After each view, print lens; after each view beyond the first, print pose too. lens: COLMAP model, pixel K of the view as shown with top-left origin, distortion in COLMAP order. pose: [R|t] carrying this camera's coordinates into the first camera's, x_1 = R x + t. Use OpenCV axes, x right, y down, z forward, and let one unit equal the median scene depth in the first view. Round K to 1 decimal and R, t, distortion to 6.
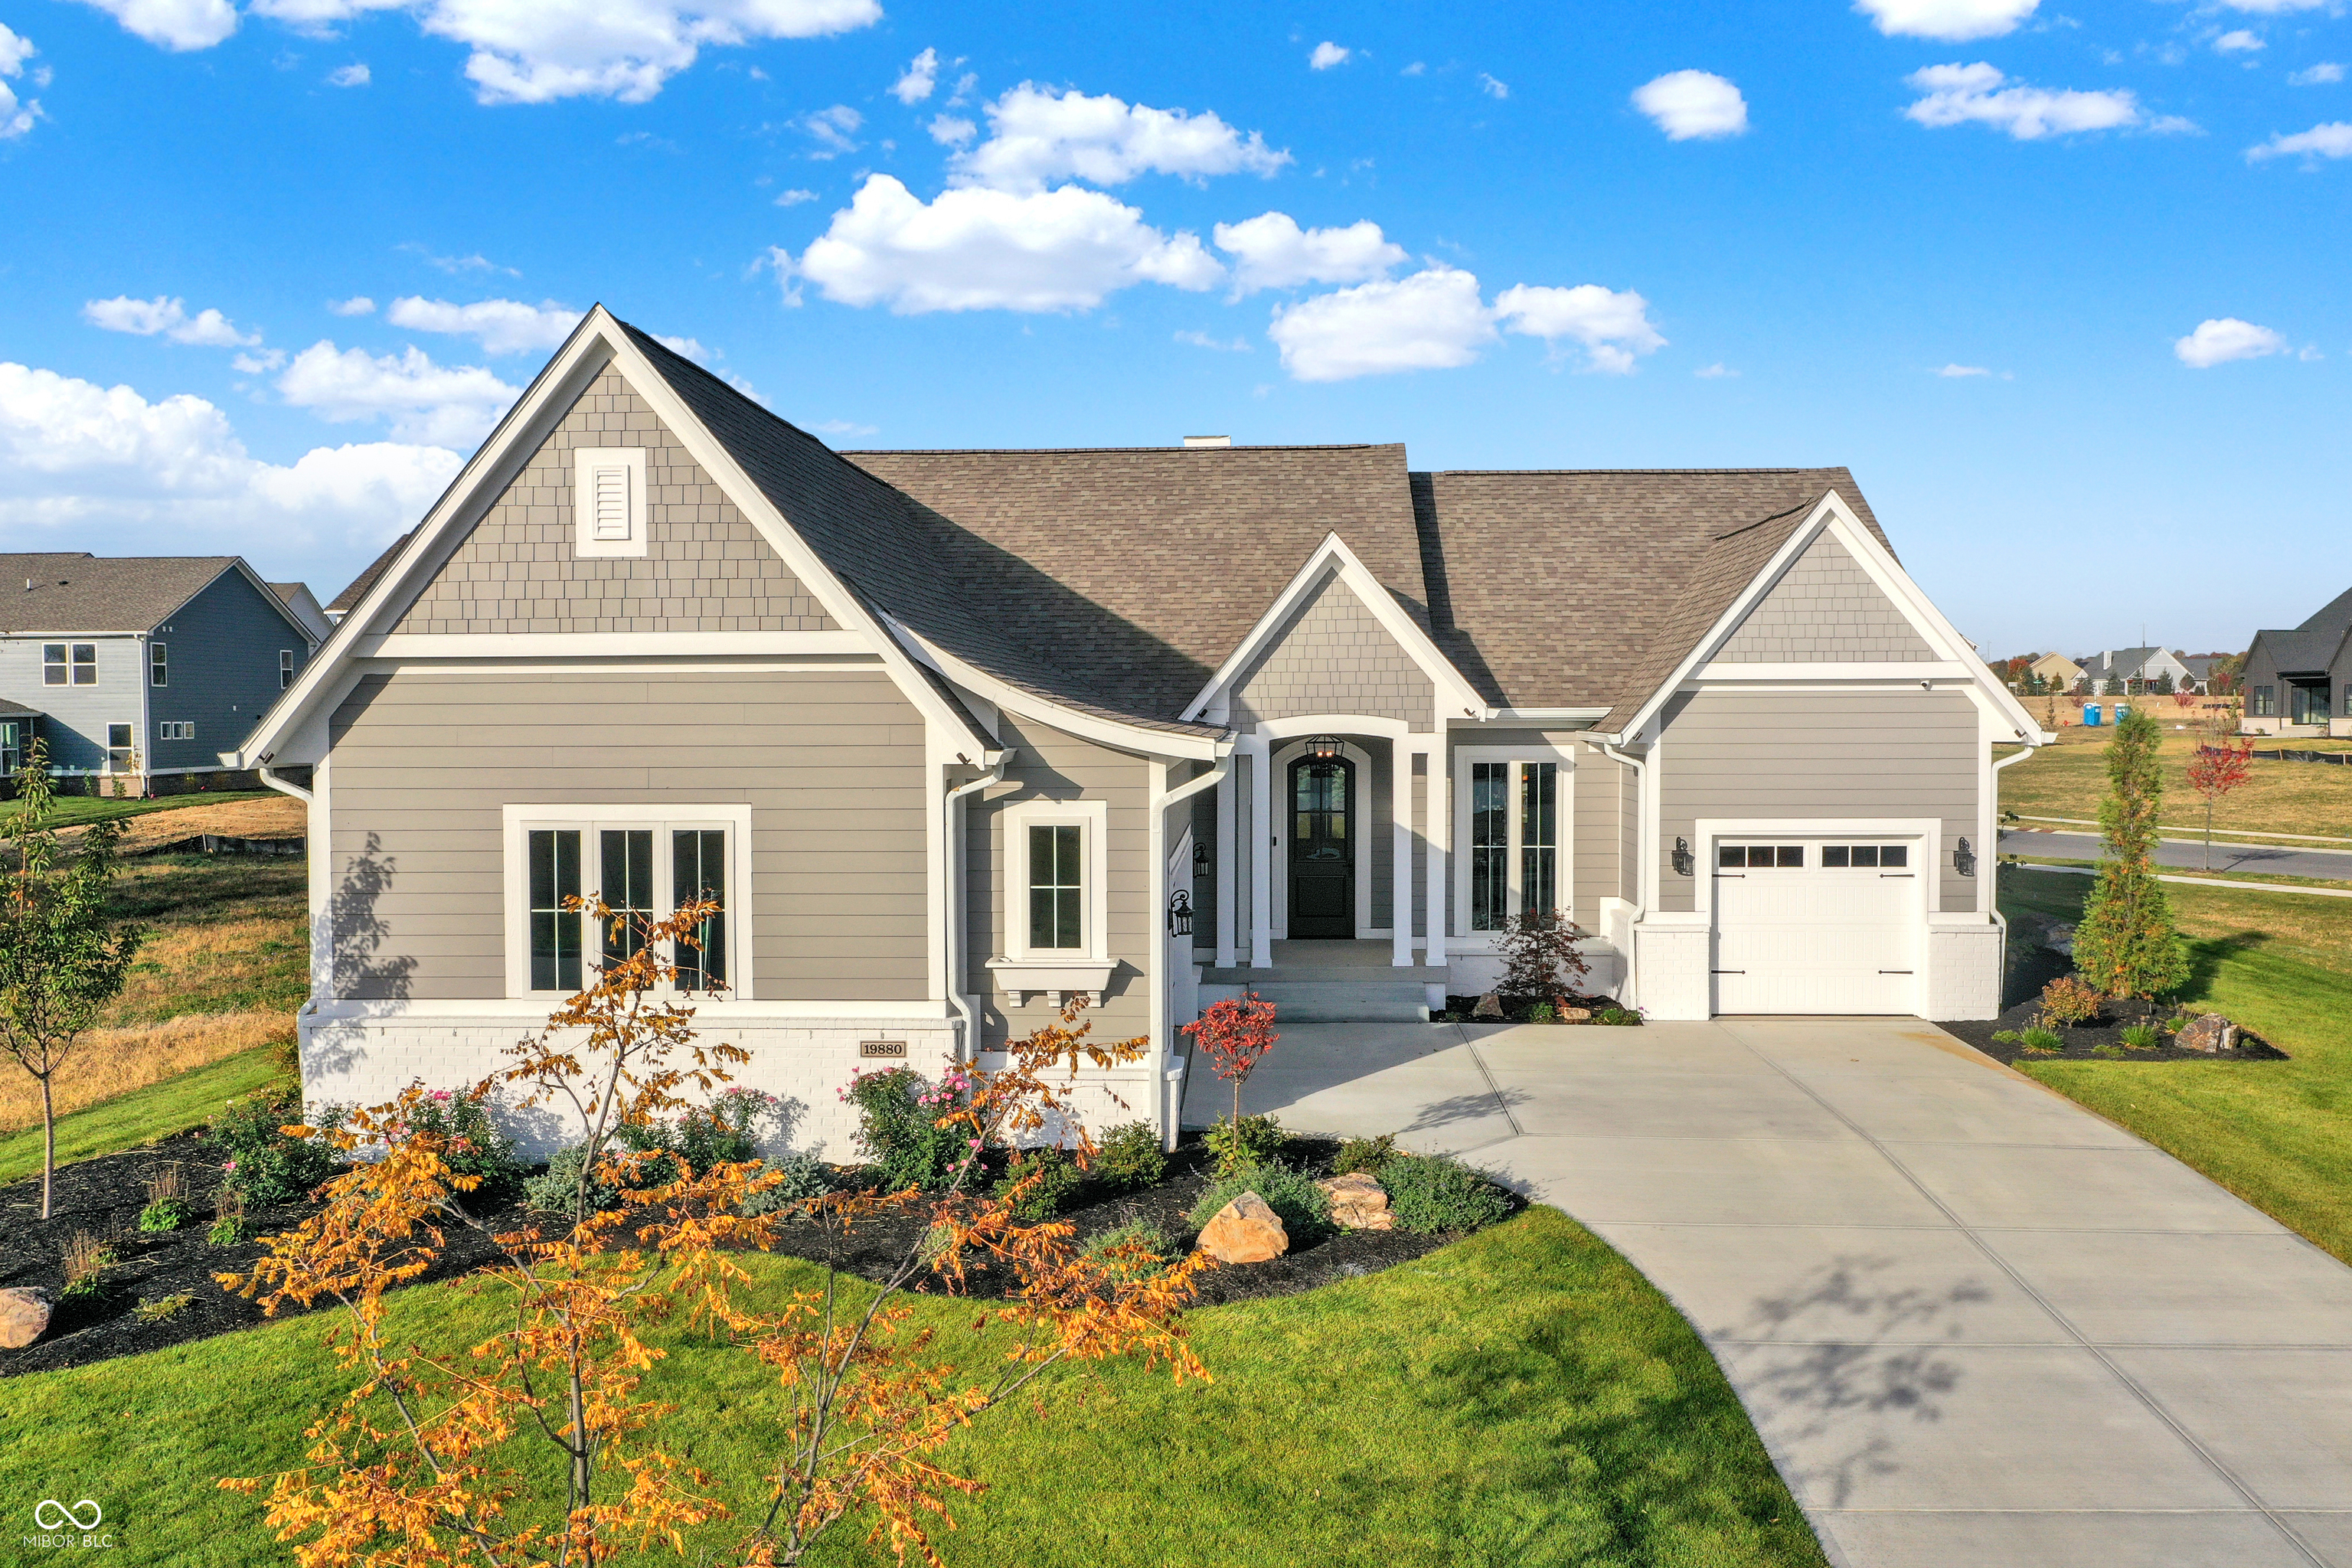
lens RADIAL K [[1899.6, 0, 1174.3], [0, 1899.6, 784.7], [0, 0, 1]] dist [-0.002993, 0.023186]
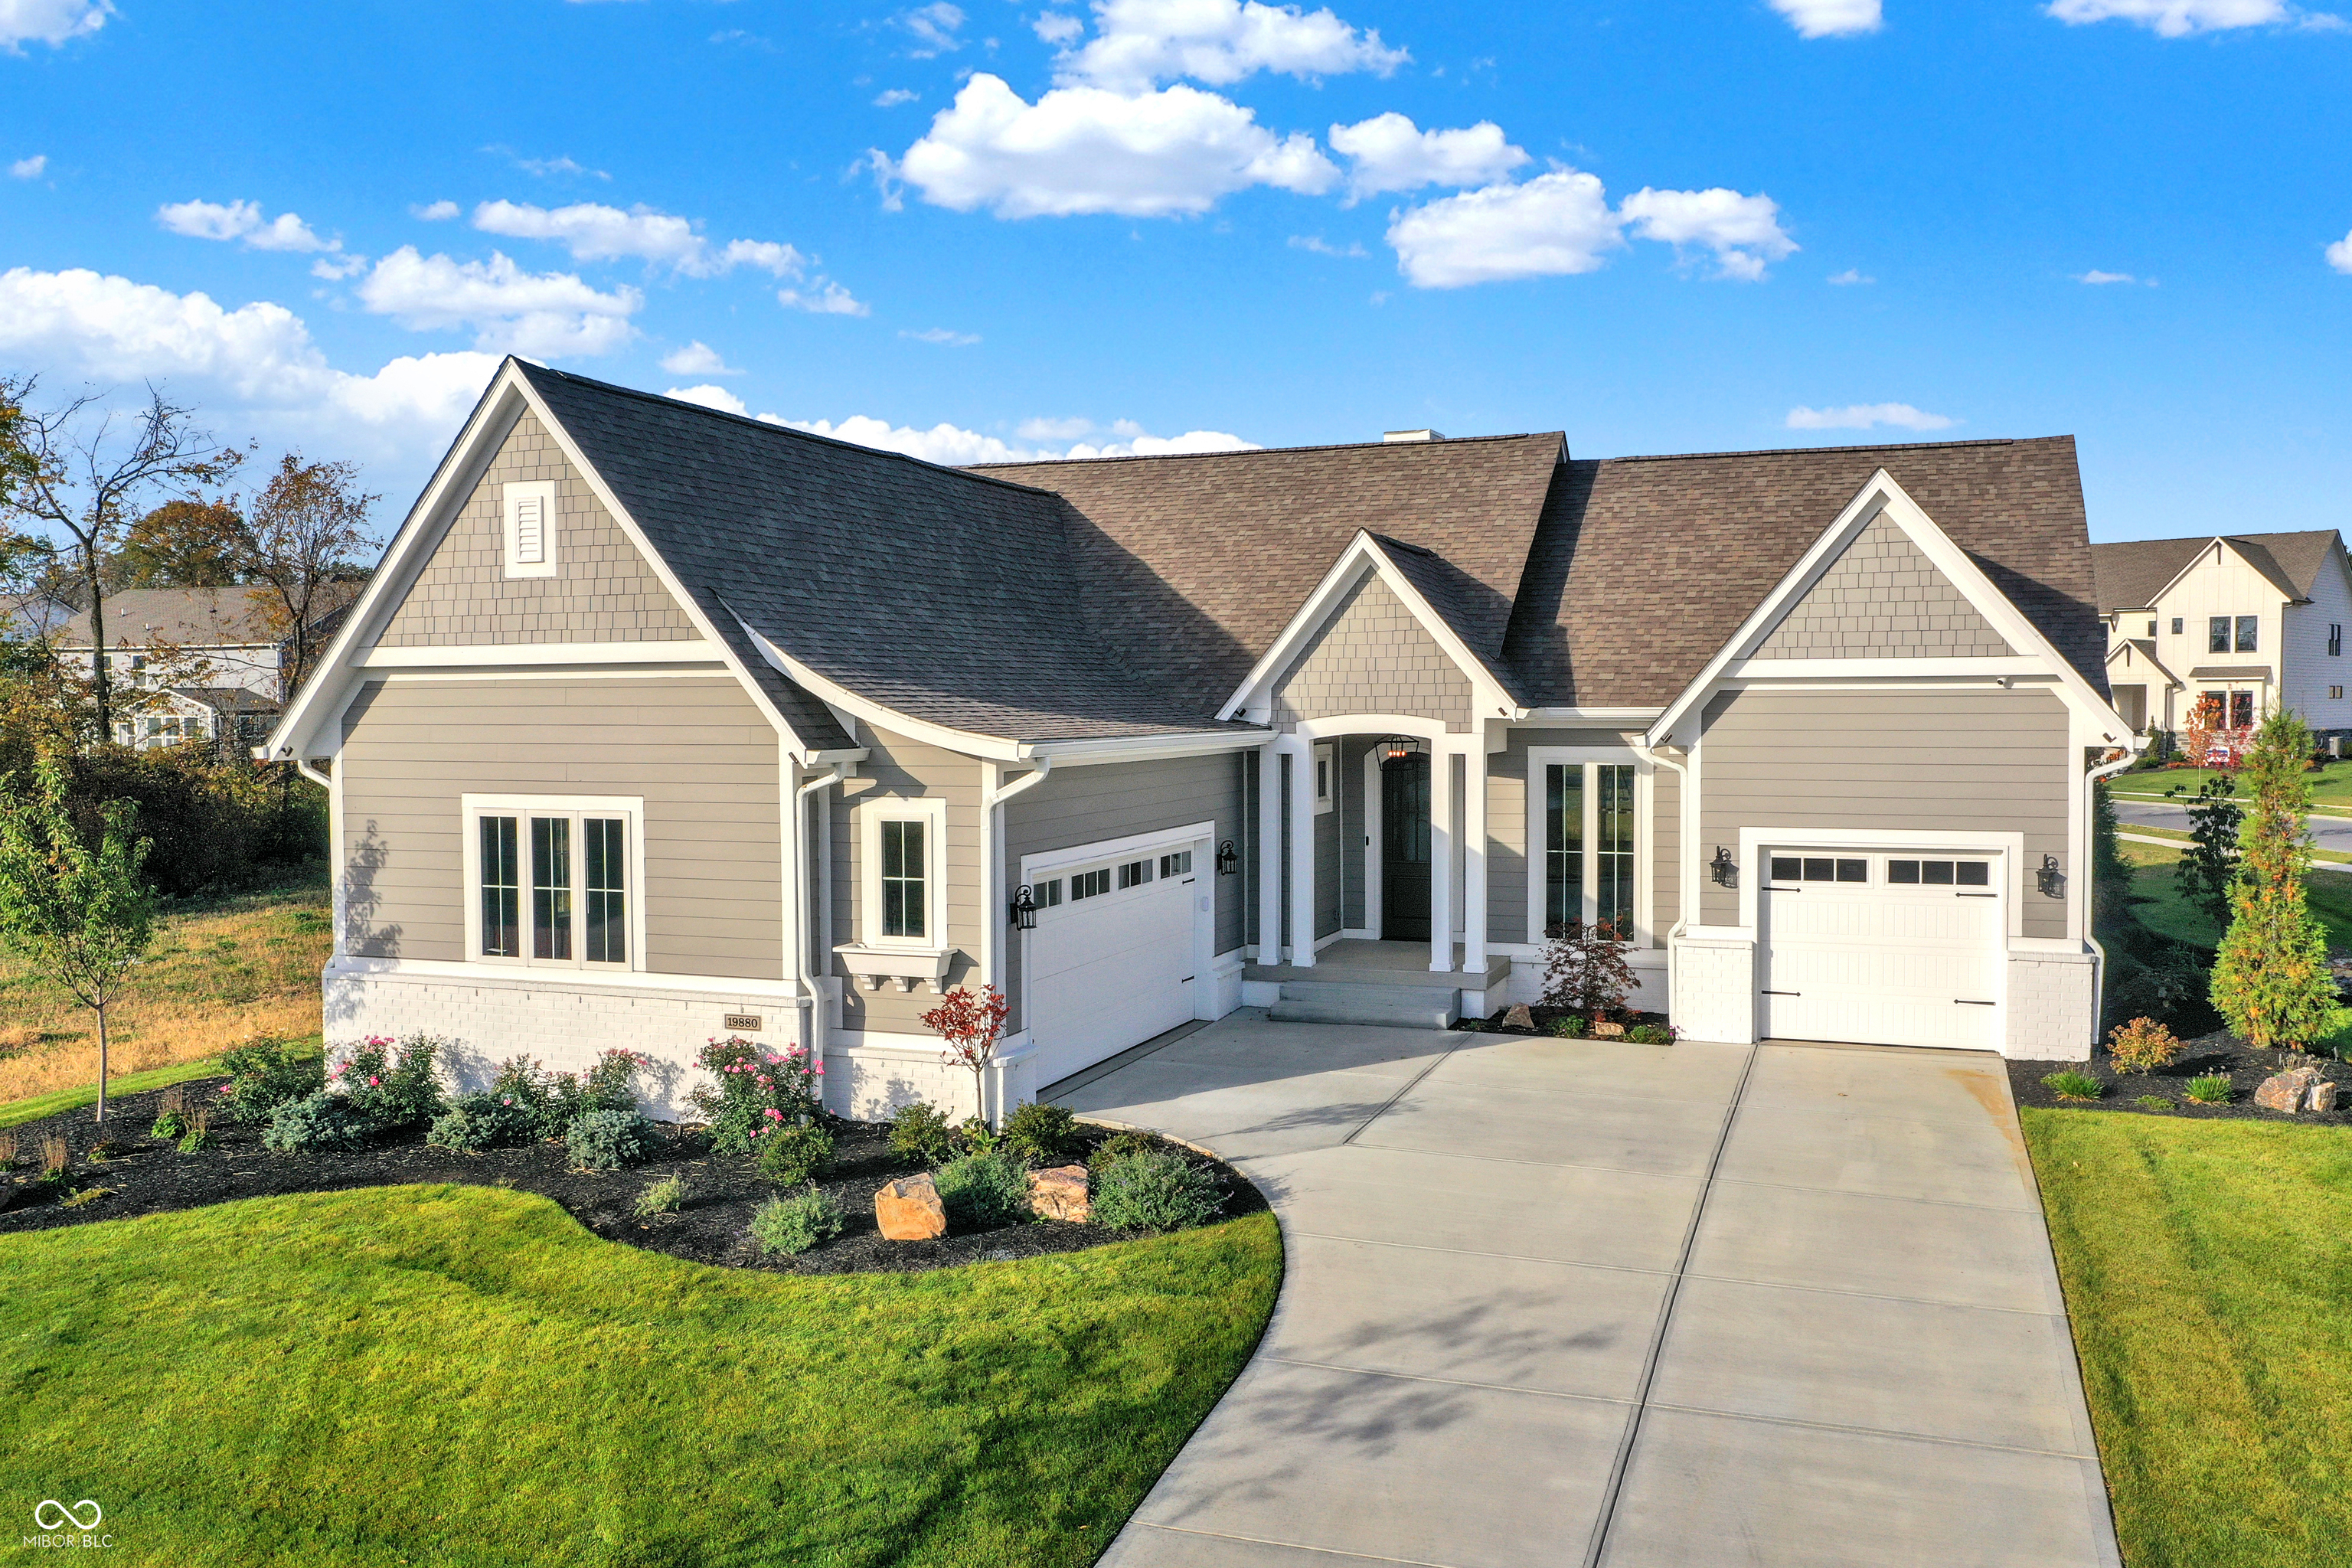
lens RADIAL K [[1899.6, 0, 1178.8], [0, 1899.6, 796.9], [0, 0, 1]] dist [-0.002993, 0.023186]
pose [[0.949210, 0.015385, -0.314268, 0.420364], [-0.011952, 0.999846, 0.012848, -0.007663], [0.314417, -0.008439, 0.949247, 0.041277]]
